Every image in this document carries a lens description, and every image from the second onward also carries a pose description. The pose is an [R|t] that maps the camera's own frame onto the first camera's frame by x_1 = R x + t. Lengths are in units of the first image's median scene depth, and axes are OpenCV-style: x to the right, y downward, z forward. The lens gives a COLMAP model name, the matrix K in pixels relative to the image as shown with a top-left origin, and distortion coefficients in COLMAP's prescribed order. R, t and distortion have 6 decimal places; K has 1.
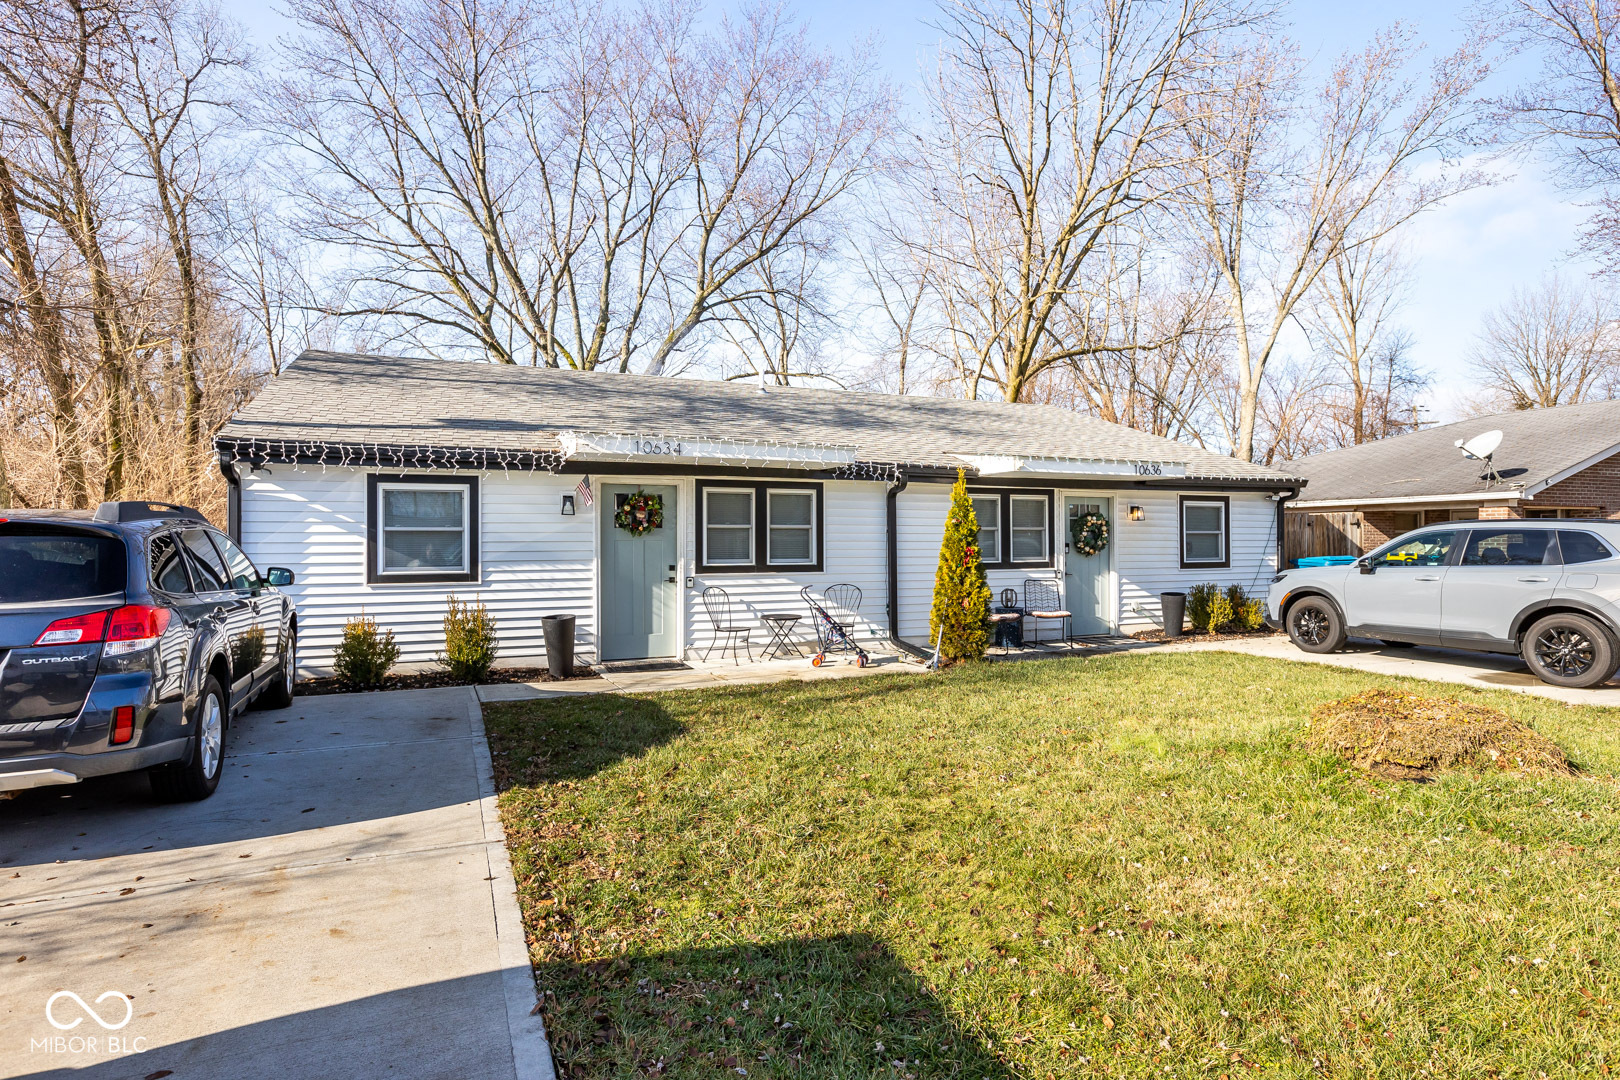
lens RADIAL K [[957.7, 0, 883.9], [0, 957.7, 535.5], [0, 0, 1]] dist [0.002888, 0.004148]
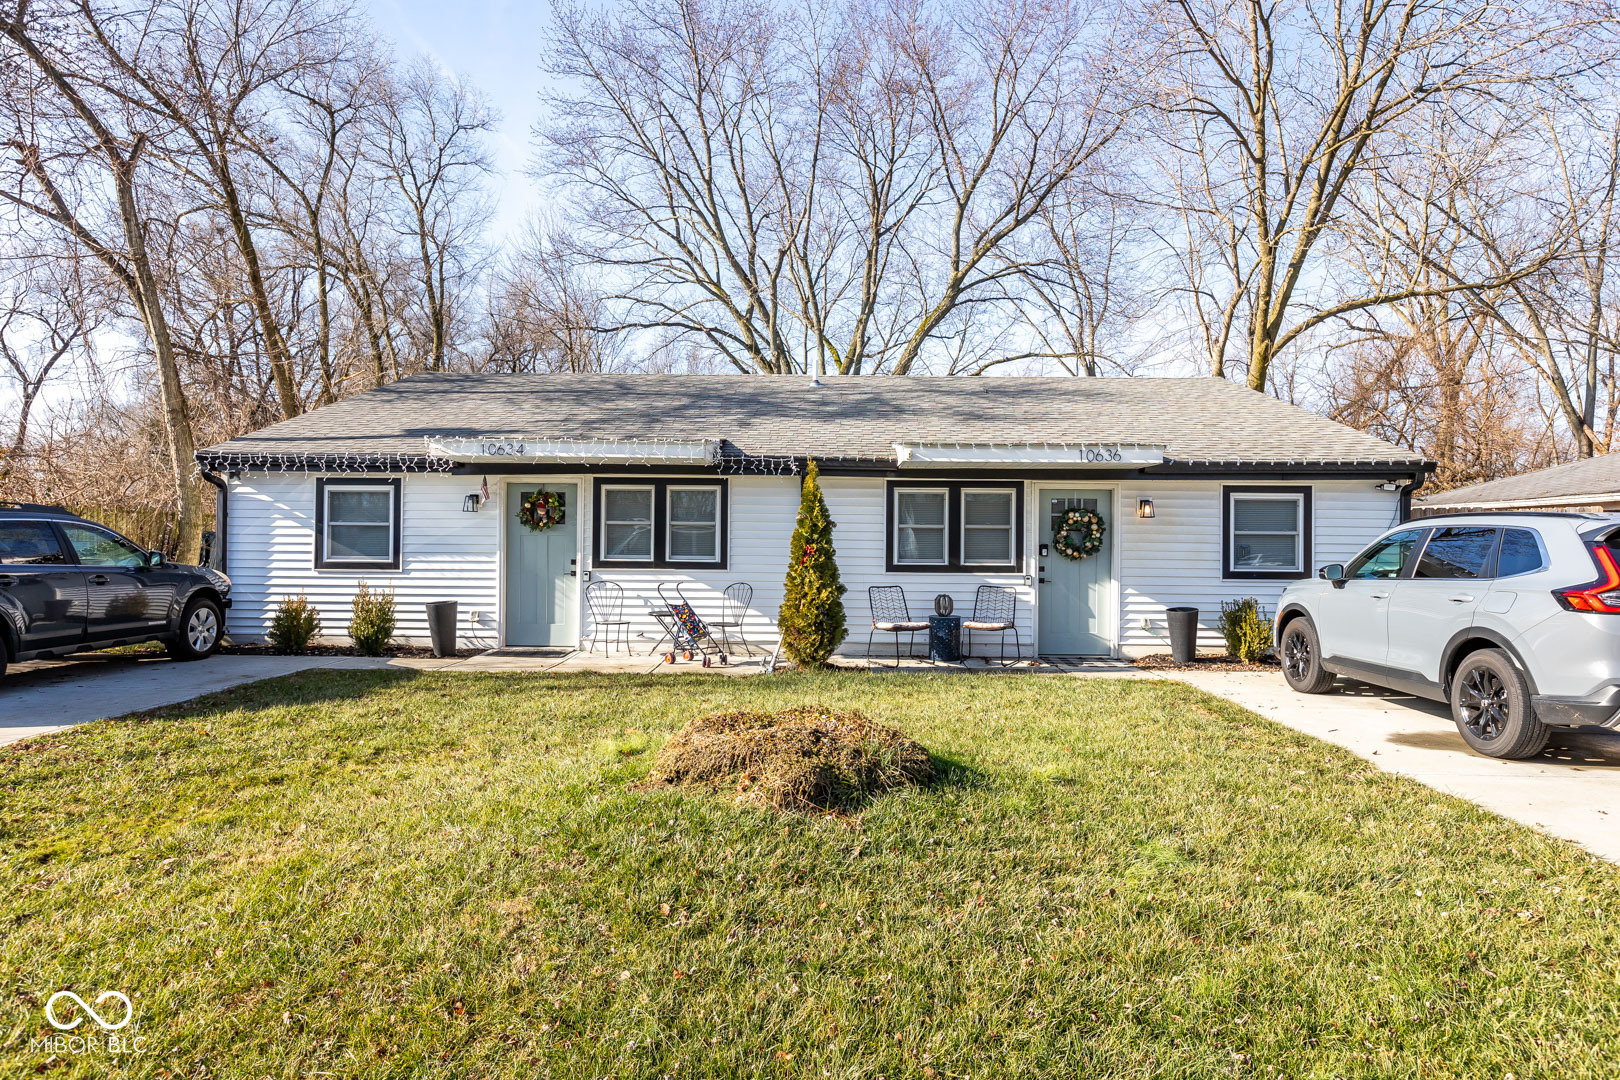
lens RADIAL K [[1064.4, 0, 810.0], [0, 1064.4, 540.0], [0, 0, 1]] dist [0.006283, 0.001256]
pose [[0.887820, 0.009503, -0.460092, 0.512227], [-0.008589, 0.999955, 0.004080, 0.002365], [0.460110, 0.000329, 0.887862, 0.077392]]
